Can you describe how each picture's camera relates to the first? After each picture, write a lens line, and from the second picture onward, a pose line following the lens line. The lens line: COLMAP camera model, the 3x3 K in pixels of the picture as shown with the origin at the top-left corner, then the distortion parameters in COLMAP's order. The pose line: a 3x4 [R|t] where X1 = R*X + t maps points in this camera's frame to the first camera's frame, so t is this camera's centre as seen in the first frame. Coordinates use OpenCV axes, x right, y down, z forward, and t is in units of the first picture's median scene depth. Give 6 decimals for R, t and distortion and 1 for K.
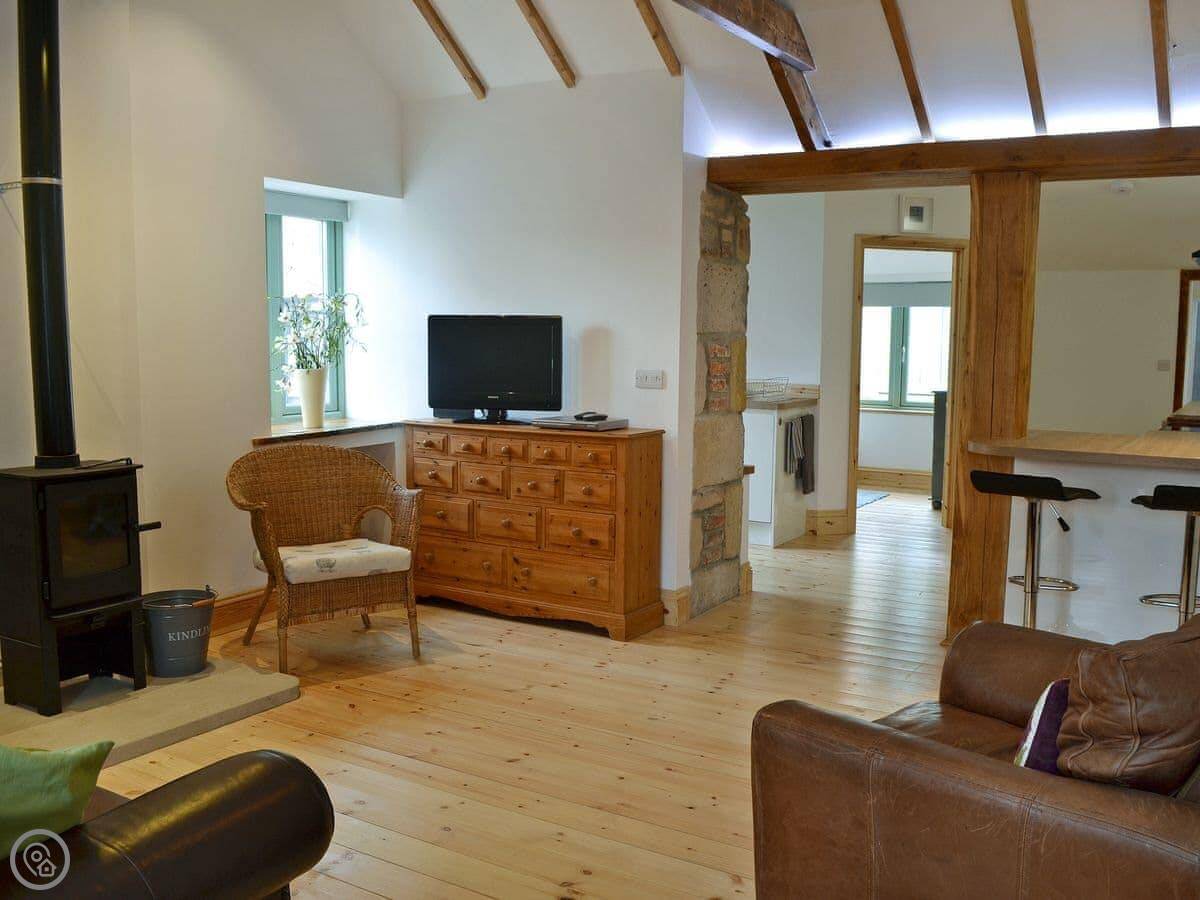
lens RADIAL K [[1068.5, 0, 608.6], [0, 1068.5, 453.3], [0, 0, 1]] dist [-0.087264, 0.013488]
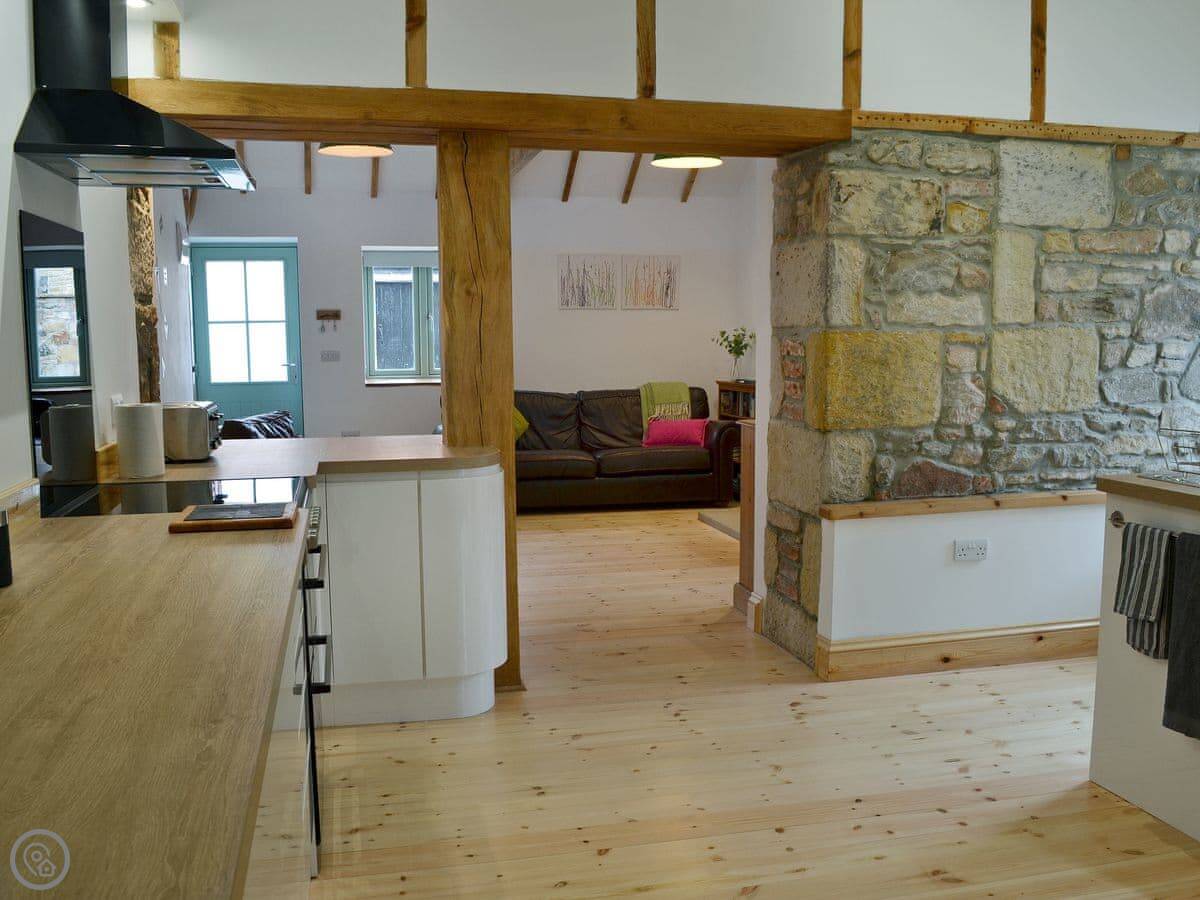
lens RADIAL K [[1068.5, 0, 600.7], [0, 1068.5, 449.5], [0, 0, 1]] dist [-0.087264, 0.013488]
pose [[-0.688256, 0.079603, -0.721087, 0.857371], [-0.078473, 0.979961, 0.183080, -0.167190], [0.721211, 0.182592, -0.668217, 1.535797]]
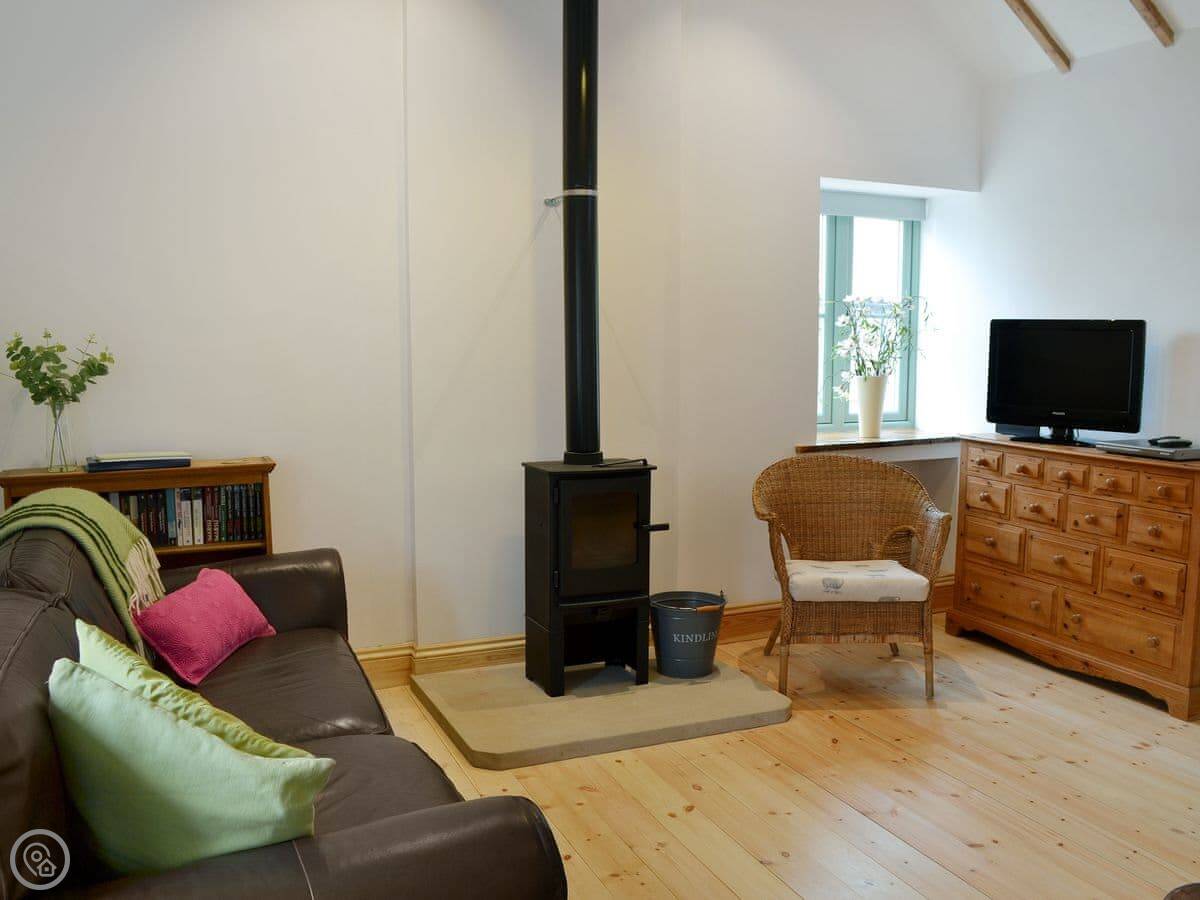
lens RADIAL K [[1068.5, 0, 597.3], [0, 1068.5, 456.7], [0, 0, 1]] dist [-0.087264, 0.013488]
pose [[0.825558, 0.059727, -0.561148, 0.073746], [-0.060604, 0.998016, 0.017065, -0.010488], [0.561054, 0.019920, 0.827539, 0.091589]]
